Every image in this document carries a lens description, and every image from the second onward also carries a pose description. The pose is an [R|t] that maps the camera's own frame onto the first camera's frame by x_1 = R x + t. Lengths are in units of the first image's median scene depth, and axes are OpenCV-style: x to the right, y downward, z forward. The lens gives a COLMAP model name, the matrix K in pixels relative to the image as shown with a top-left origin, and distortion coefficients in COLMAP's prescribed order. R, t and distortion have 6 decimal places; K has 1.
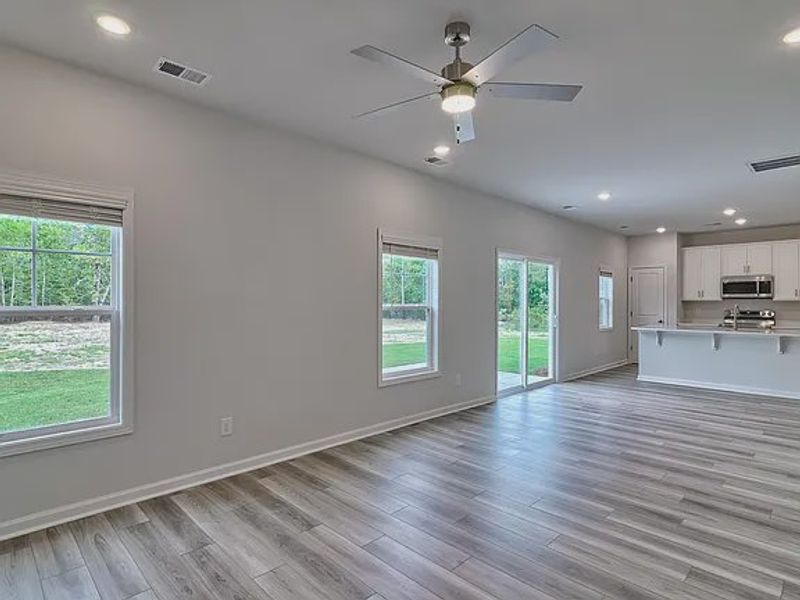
lens RADIAL K [[435.9, 0, 399.0], [0, 435.9, 295.1], [0, 0, 1]] dist [0.009176, 0.000794]
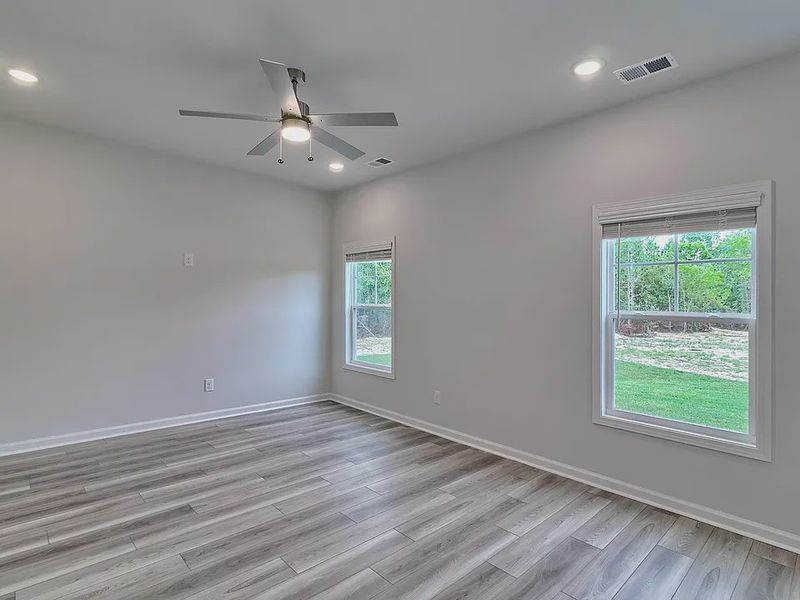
lens RADIAL K [[435.9, 0, 391.9], [0, 435.9, 297.2], [0, 0, 1]] dist [0.009176, 0.000794]
pose [[-0.049868, -0.012555, -0.998677, 0.374386], [-0.005696, 0.999908, -0.012286, 0.005764], [0.998740, 0.005076, -0.049935, 0.369453]]
